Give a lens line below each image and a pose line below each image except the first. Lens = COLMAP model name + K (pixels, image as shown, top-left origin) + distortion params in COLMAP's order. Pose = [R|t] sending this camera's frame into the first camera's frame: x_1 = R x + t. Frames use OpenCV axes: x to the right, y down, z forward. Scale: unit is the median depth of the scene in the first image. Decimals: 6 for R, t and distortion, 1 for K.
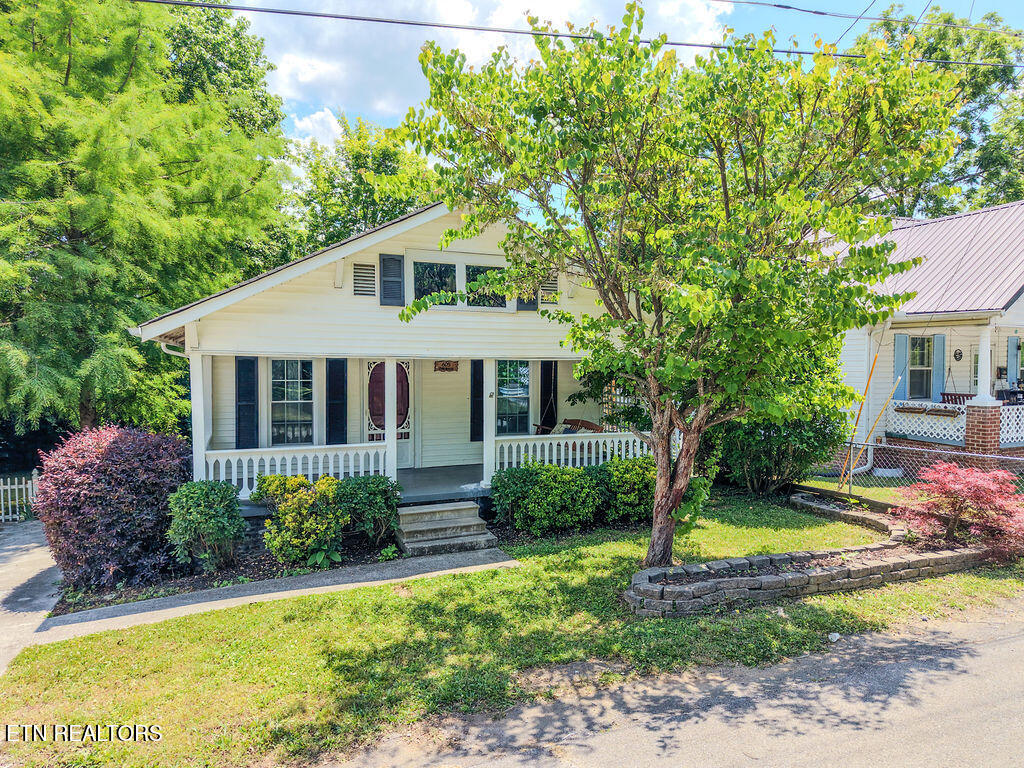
lens RADIAL K [[710.1, 0, 512.0], [0, 710.1, 384.0], [0, 0, 1]] dist [0.040357, -0.073002]
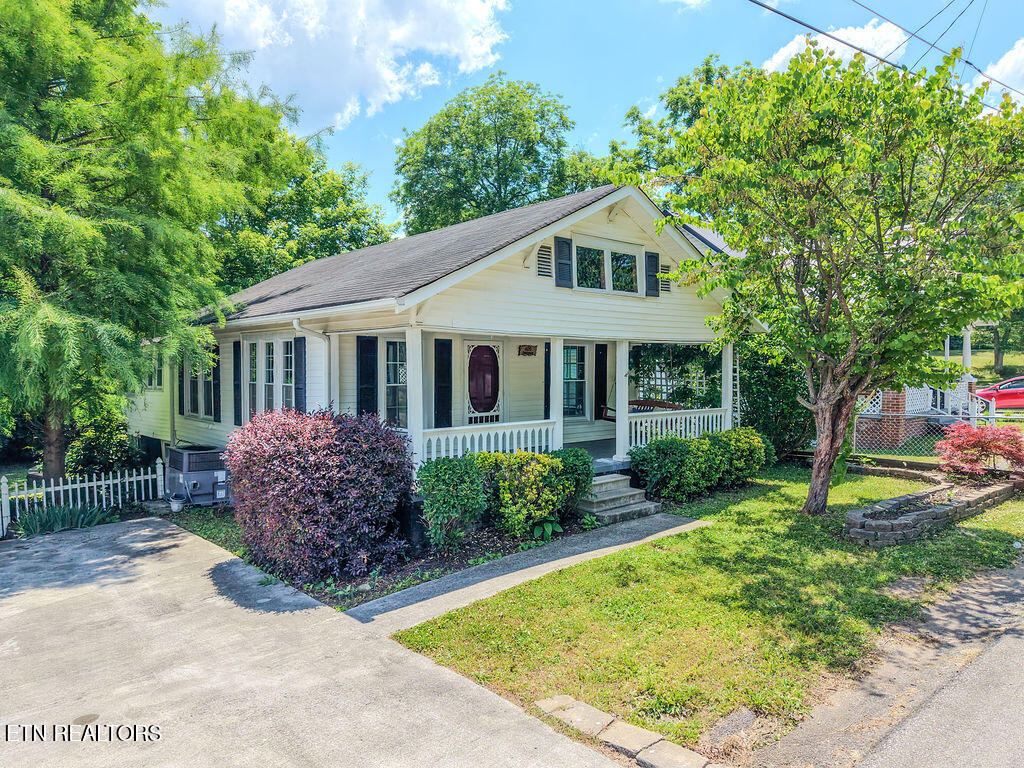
lens RADIAL K [[711.2, 0, 512.1], [0, 711.2, 342.1], [0, 0, 1]] dist [-0.002275, -0.001599]
pose [[0.941936, 0.010527, 0.335626, -0.746312], [0.011688, 0.997875, -0.064099, 0.047034], [-0.335588, 0.064300, 0.939812, 0.054233]]
